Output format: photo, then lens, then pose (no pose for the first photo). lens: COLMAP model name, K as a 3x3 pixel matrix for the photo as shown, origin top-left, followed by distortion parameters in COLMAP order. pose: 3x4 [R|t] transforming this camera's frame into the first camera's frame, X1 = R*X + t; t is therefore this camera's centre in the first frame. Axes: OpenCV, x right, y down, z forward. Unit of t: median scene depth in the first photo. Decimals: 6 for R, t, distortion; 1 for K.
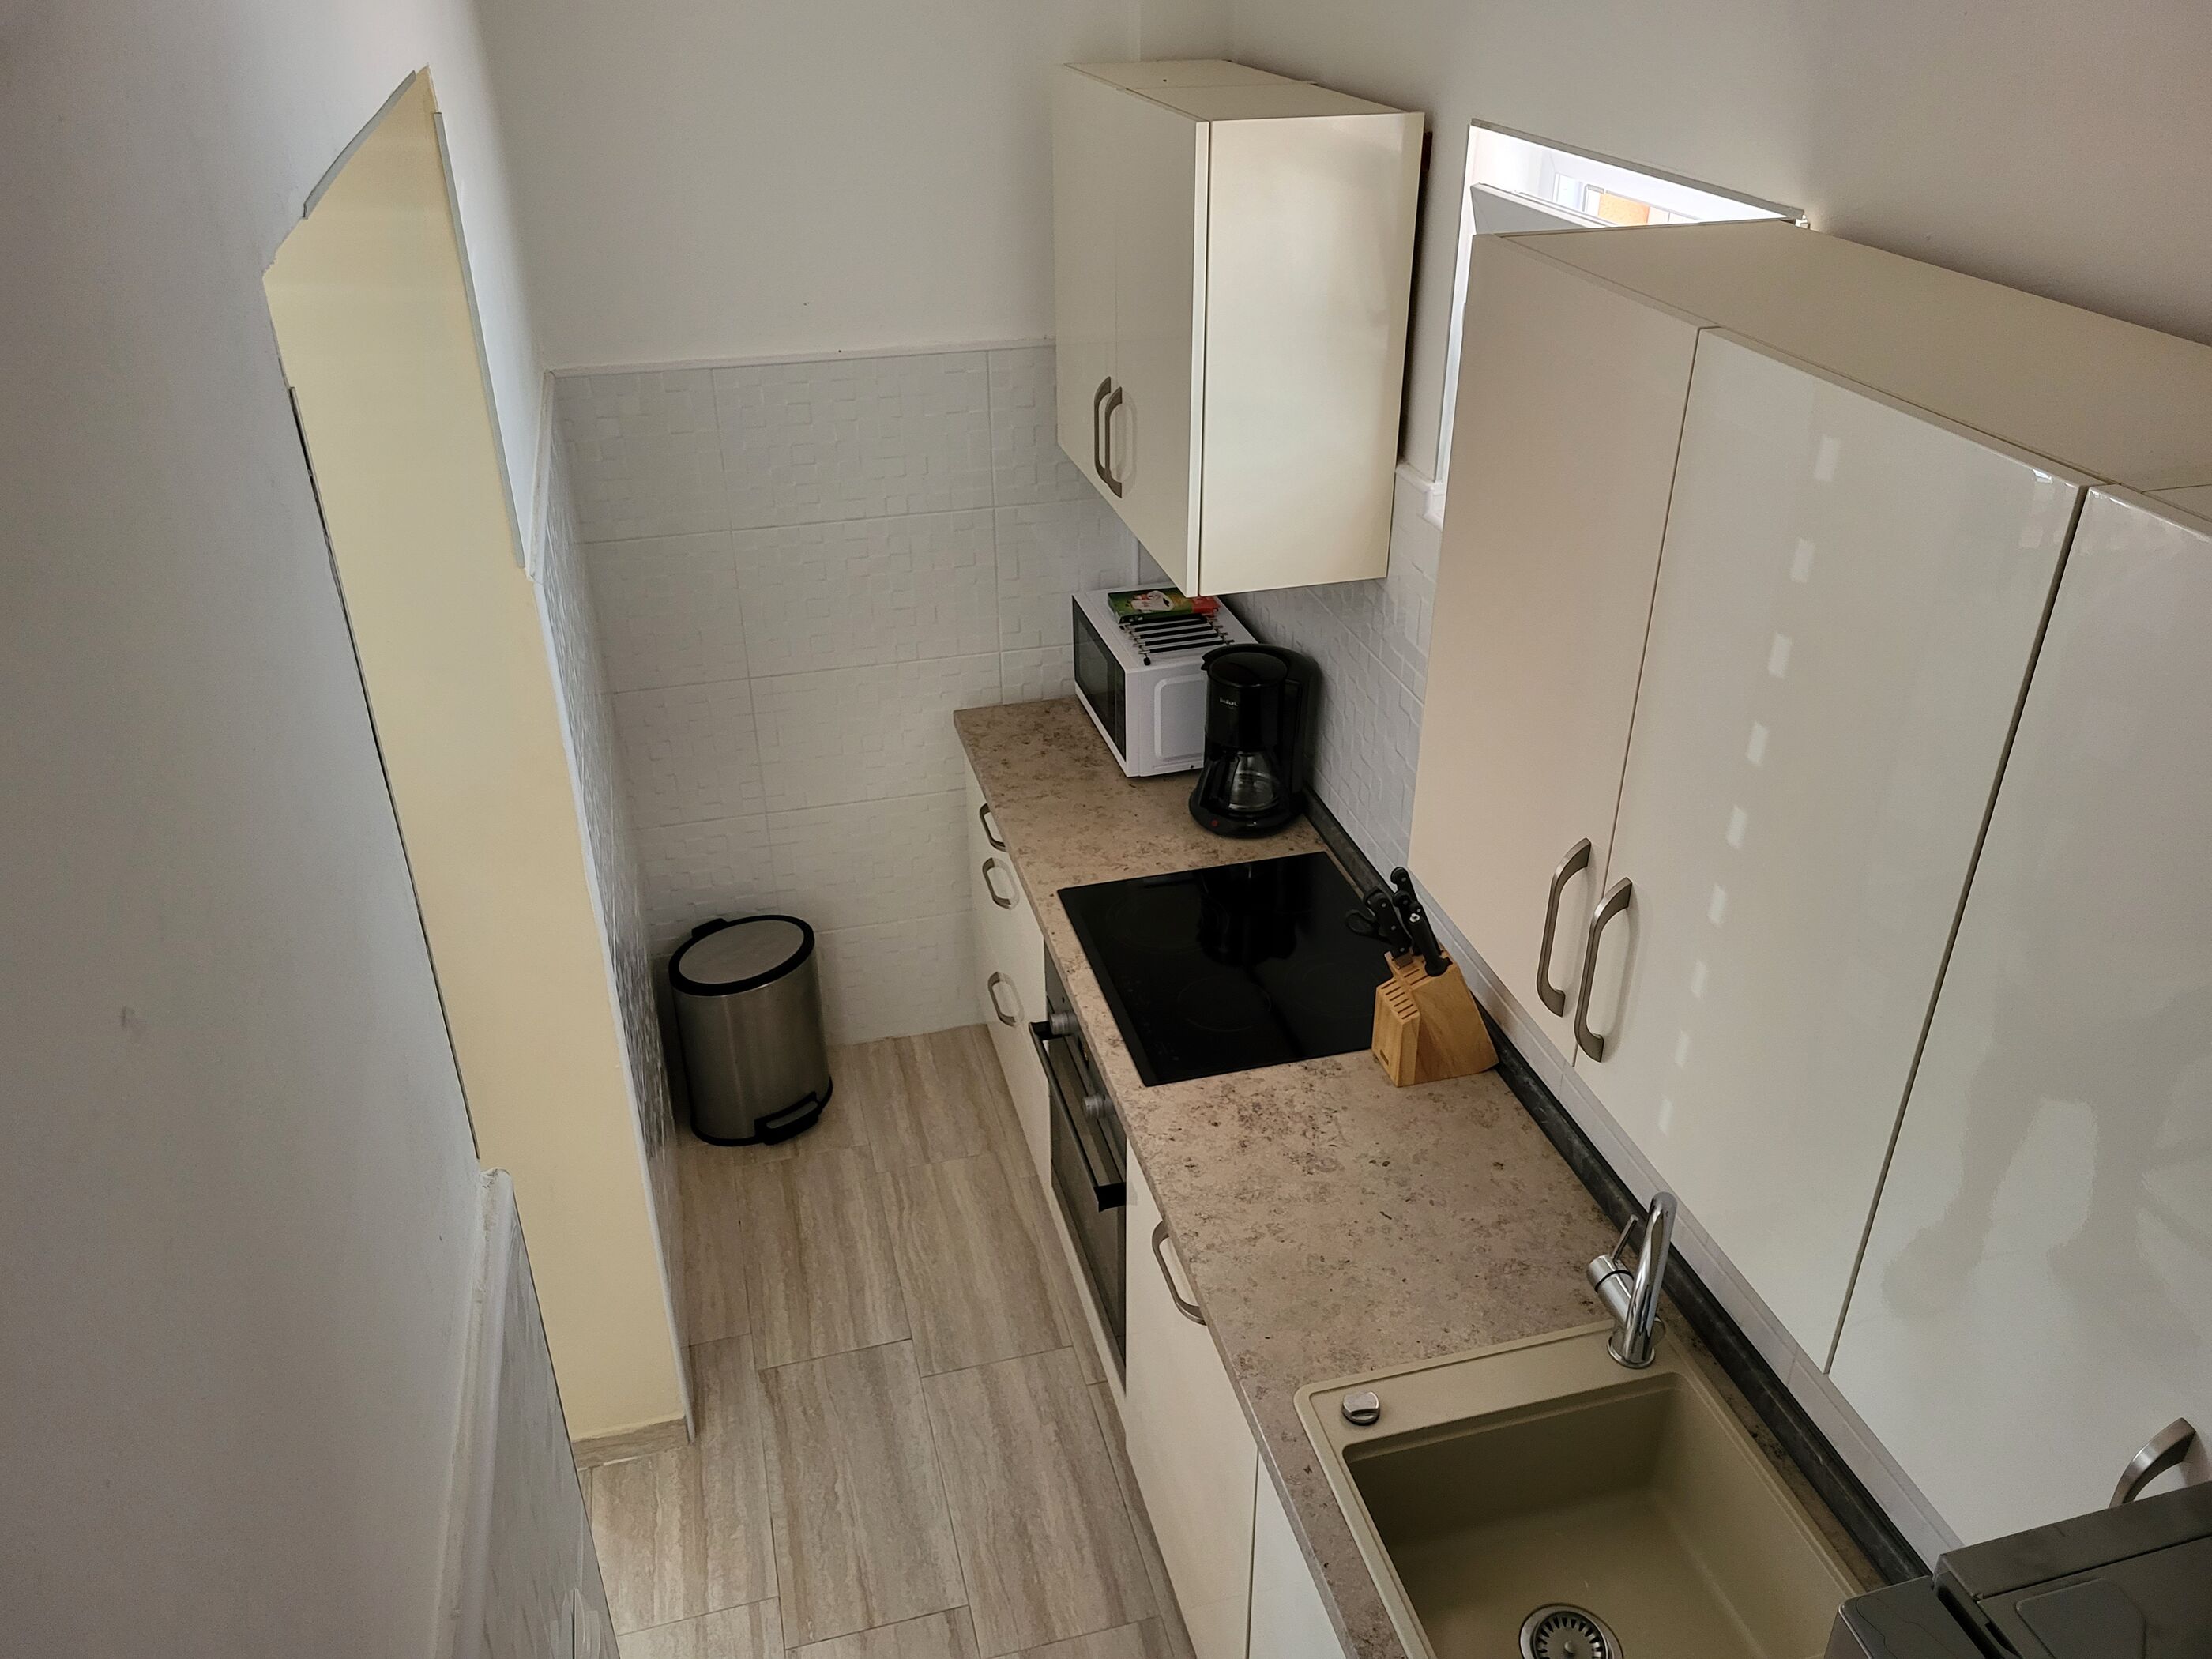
lens RADIAL K [[1686.6, 0, 1109.6], [0, 1686.6, 834.2], [0, 0, 1]] dist [0.034874, 0.000416]
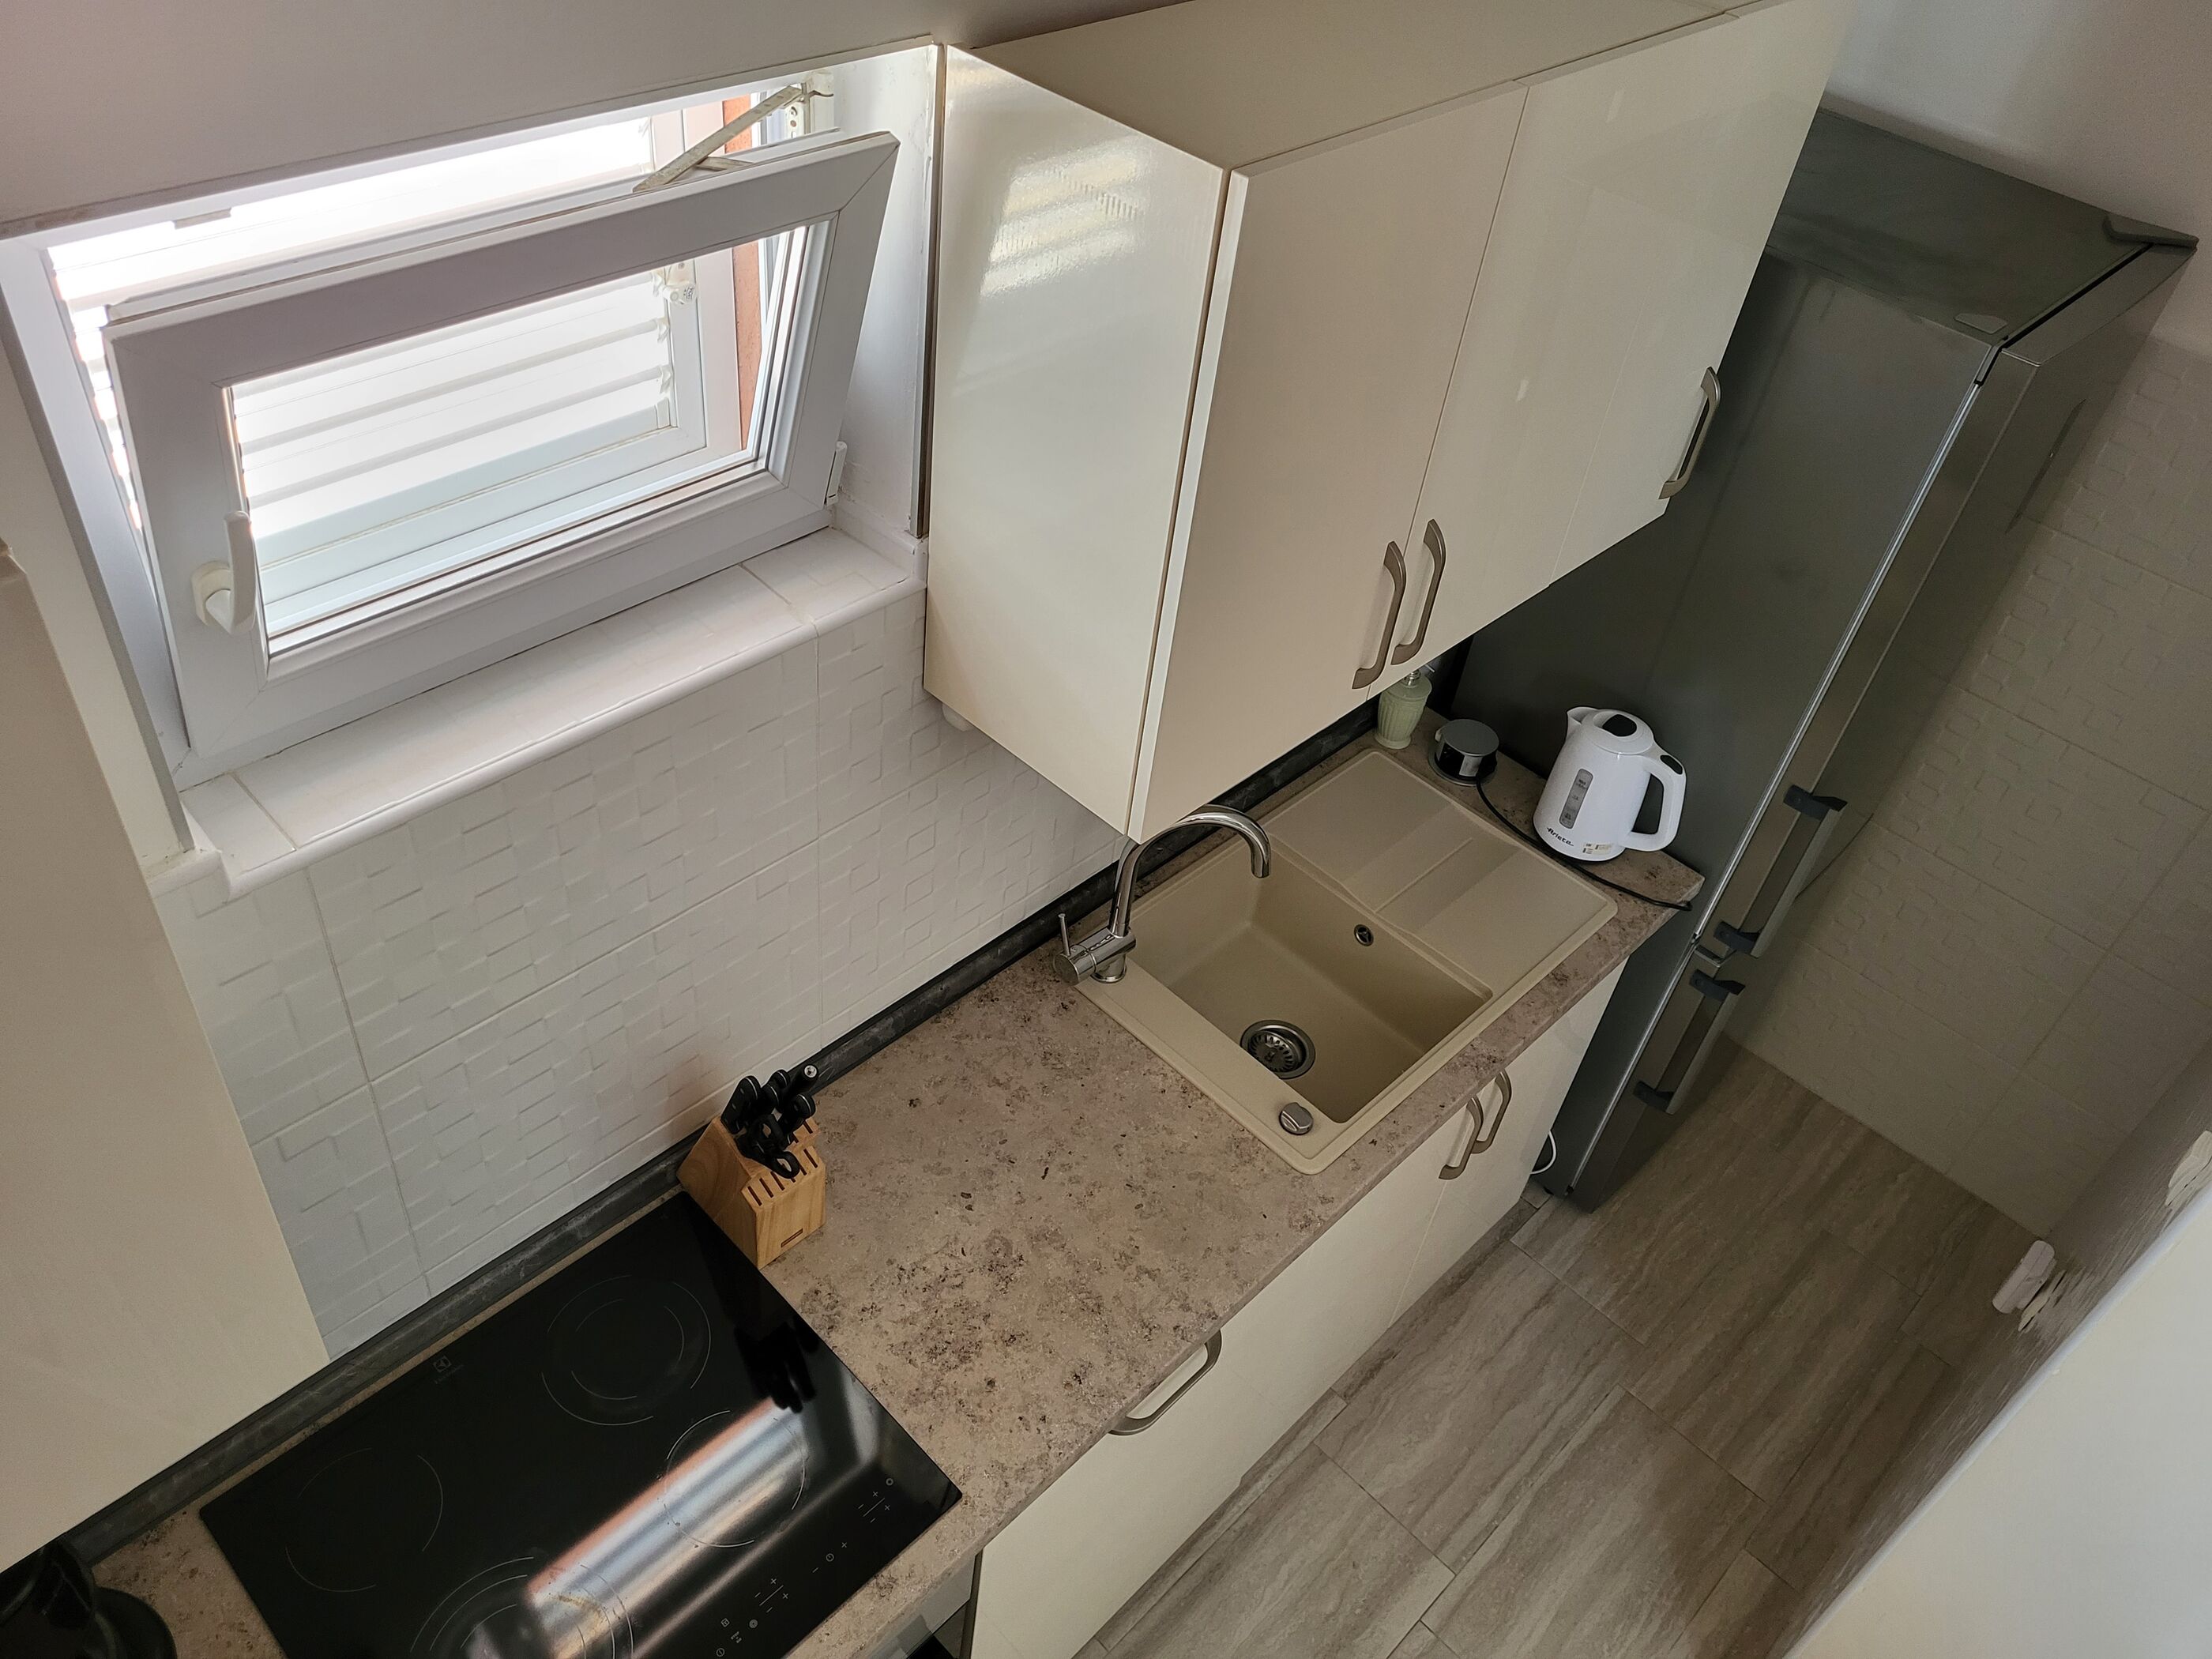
lens RADIAL K [[1686.6, 0, 1103.9], [0, 1686.6, 828.4], [0, 0, 1]] dist [0.034874, 0.000416]
pose [[-0.514250, -0.600765, 0.612068, -0.303908], [0.342466, 0.510457, 0.788765, -0.586188], [-0.786297, 0.615235, -0.056761, 0.911594]]
